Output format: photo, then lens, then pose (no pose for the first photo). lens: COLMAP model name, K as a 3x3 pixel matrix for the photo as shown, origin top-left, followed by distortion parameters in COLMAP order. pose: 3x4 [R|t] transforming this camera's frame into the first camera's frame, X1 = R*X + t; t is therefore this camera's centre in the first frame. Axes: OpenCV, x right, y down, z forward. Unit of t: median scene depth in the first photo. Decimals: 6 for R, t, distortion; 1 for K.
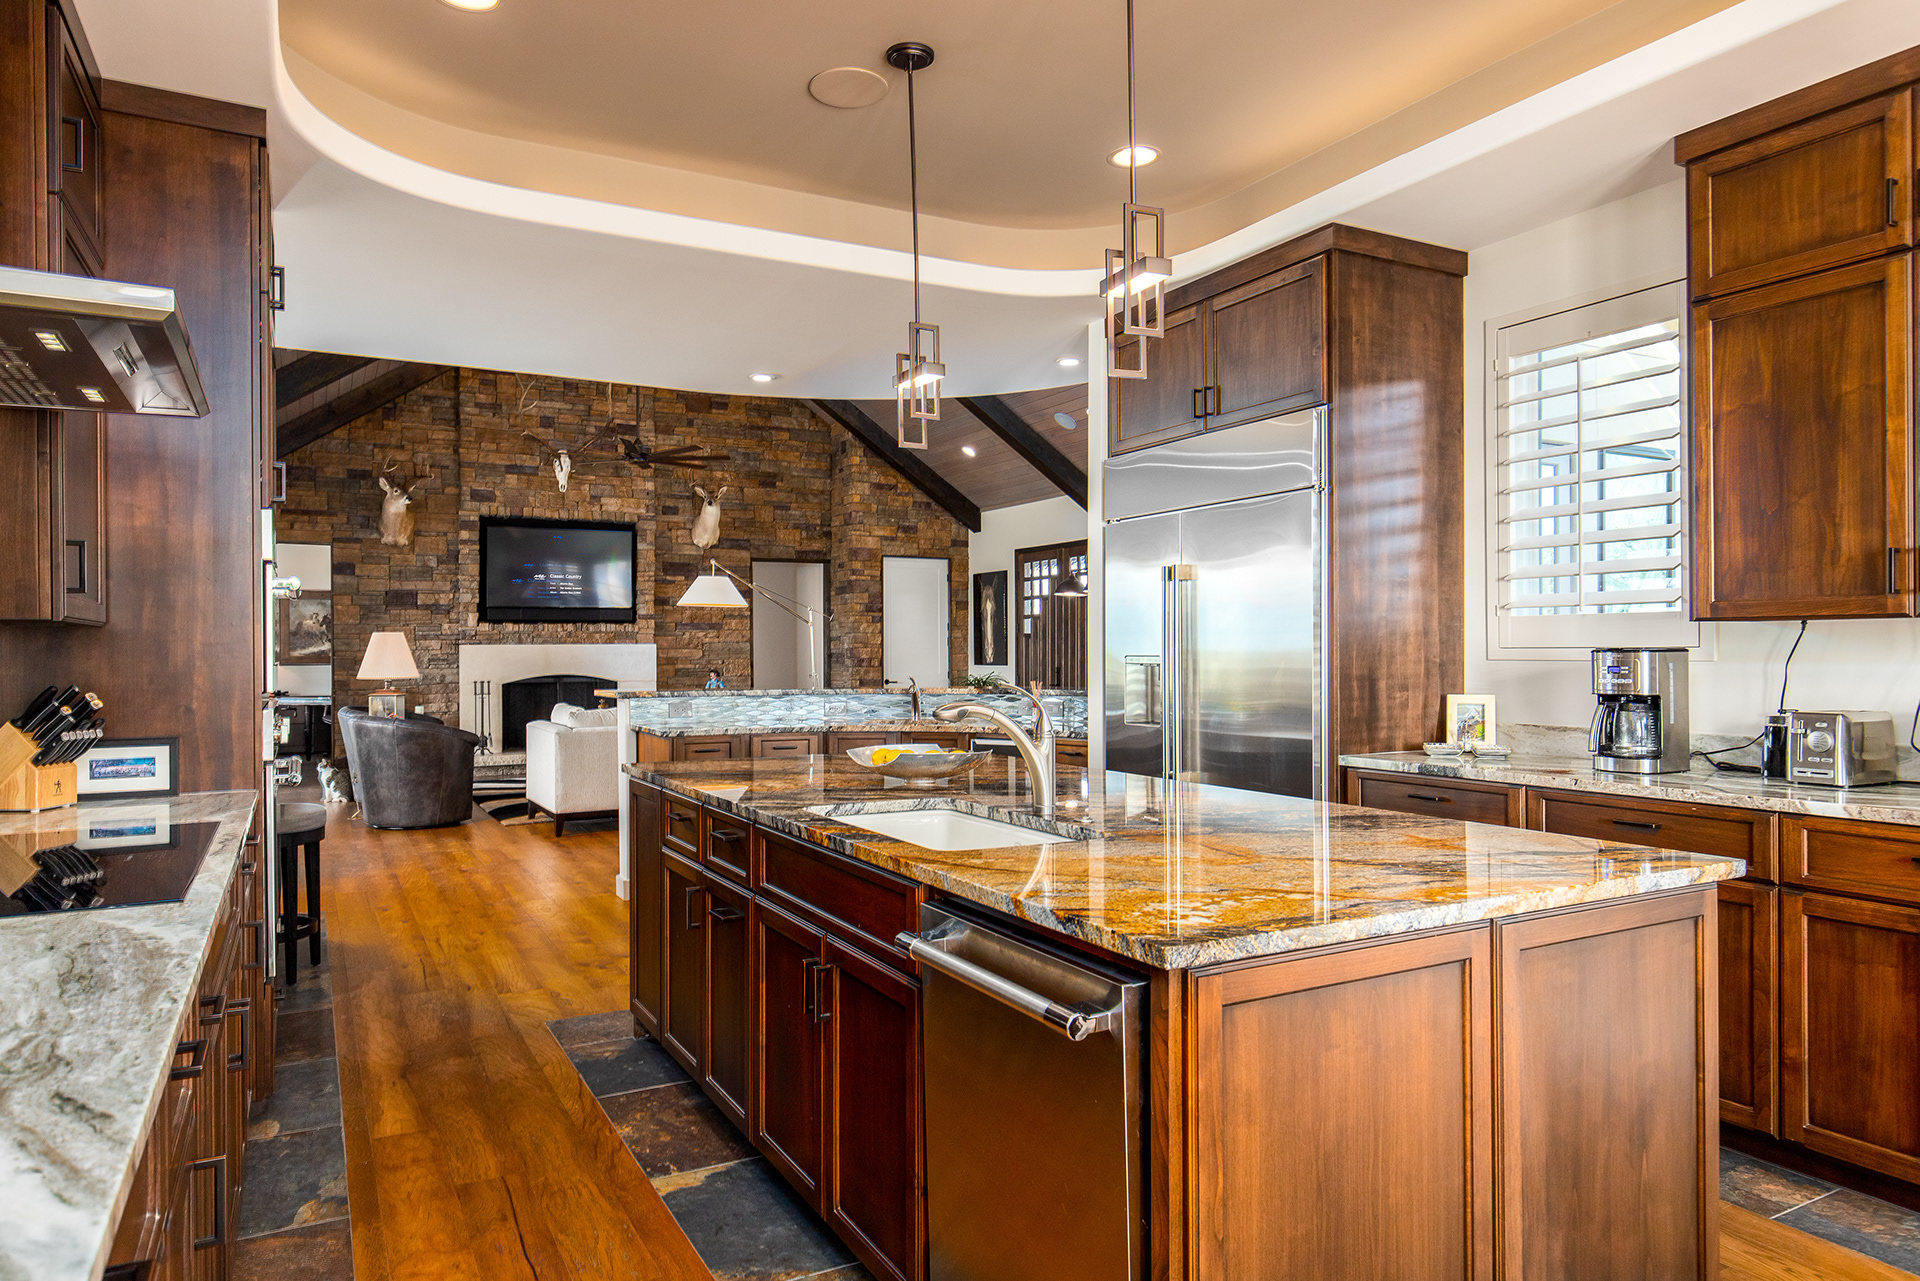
lens RADIAL K [[1218.1, 0, 960.0], [0, 1218.1, 635.5], [0, 0, 1]] dist [0.003501, 0.001002]
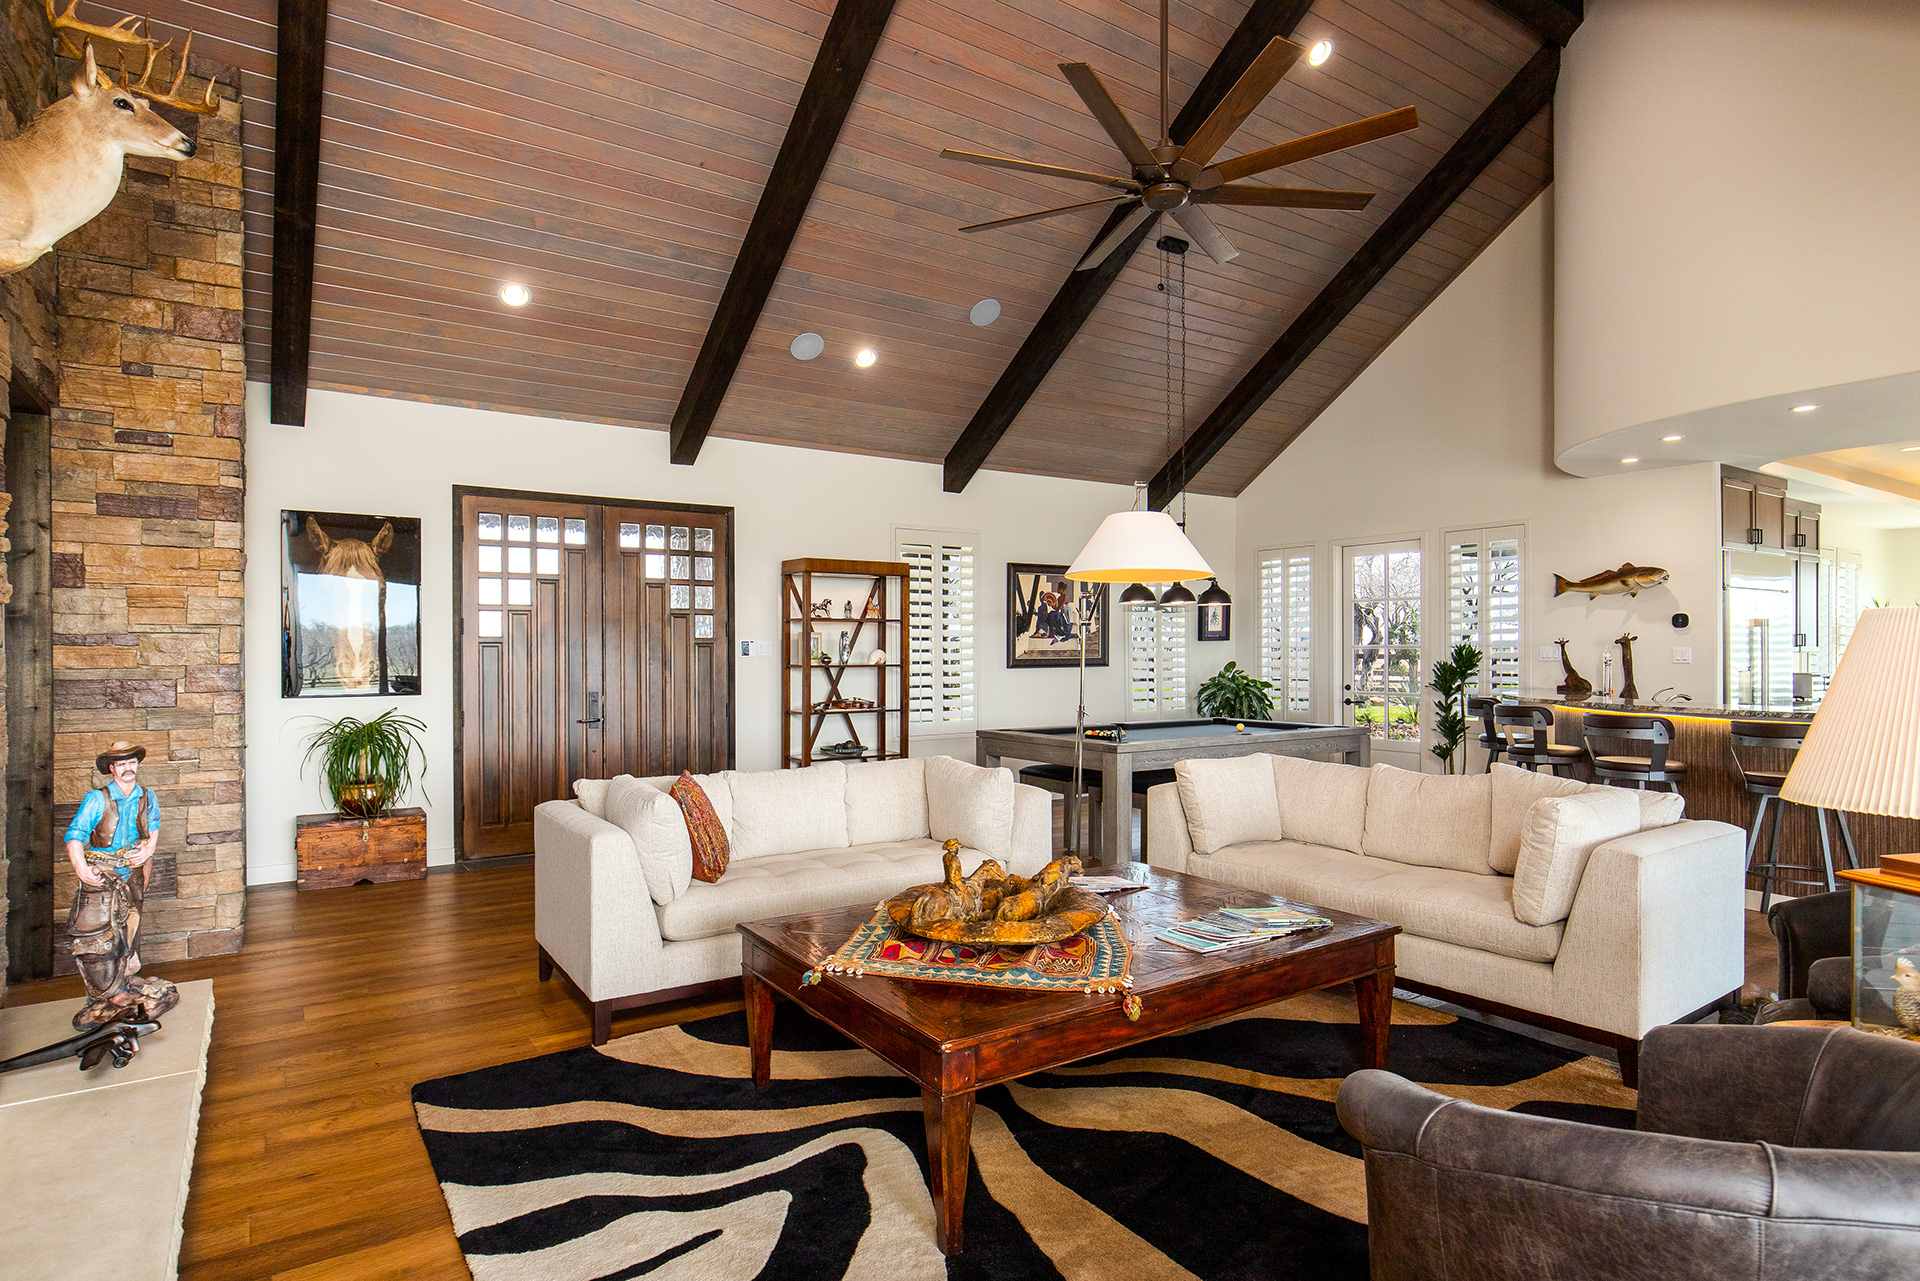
lens RADIAL K [[998.1, 0, 945.7], [0, 998.1, 654.0], [0, 0, 1]] dist [0.002671, 0.000212]
pose [[-0.085785, 0.000494, 0.996314, -0.455088], [-0.008299, 0.999965, -0.001211, 0.005665], [-0.996279, -0.008372, -0.085778, 0.863502]]
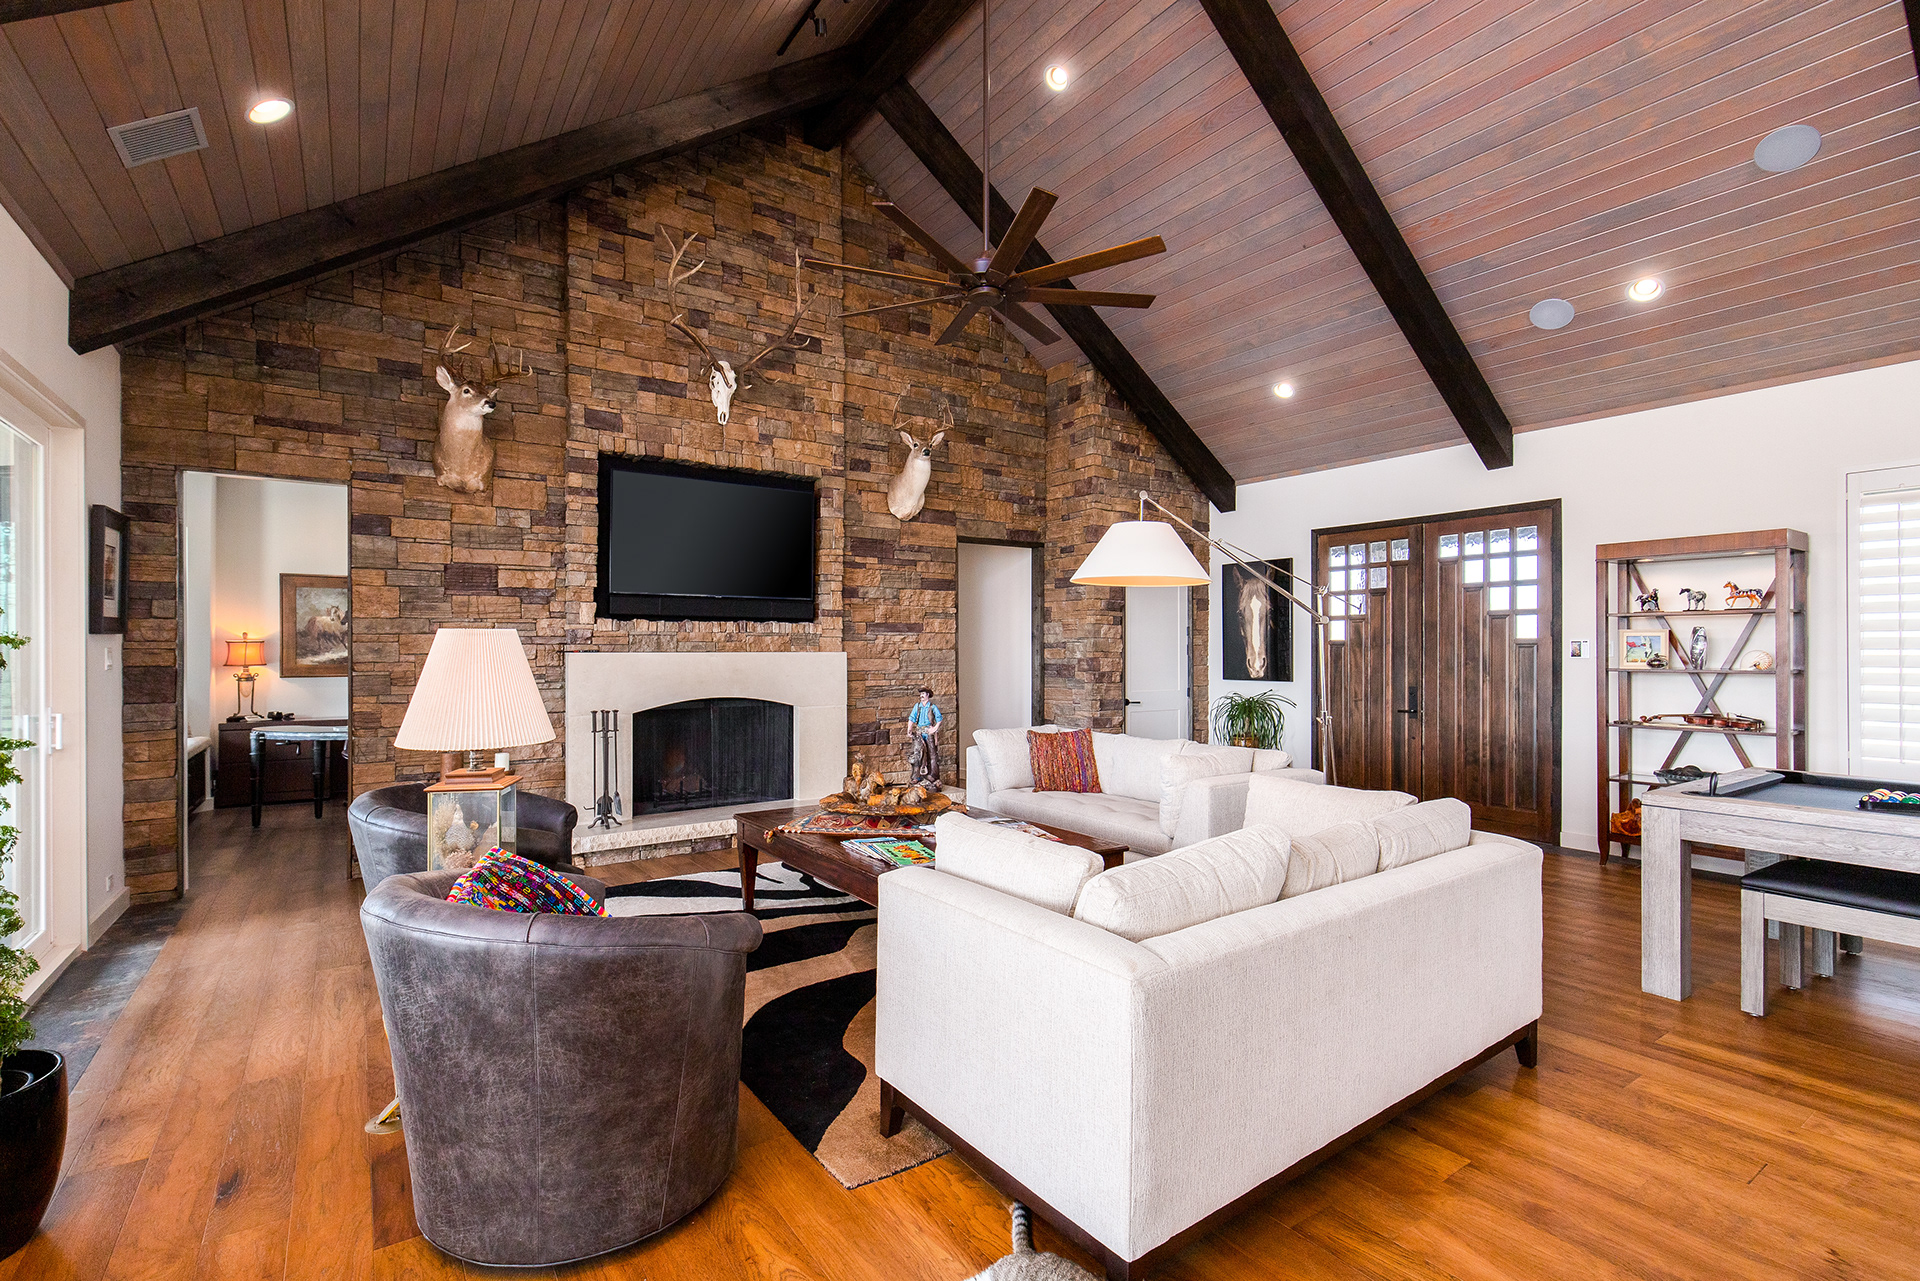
lens RADIAL K [[870.6, 0, 952.6], [0, 870.6, 644.0], [0, 0, 1]] dist [-0.001021, -0.000113]
pose [[0.993838, 0.005243, 0.110722, -0.252896], [-0.005660, 0.999978, 0.003454, 0.000329], [-0.110702, -0.004060, 0.993845, 0.511445]]
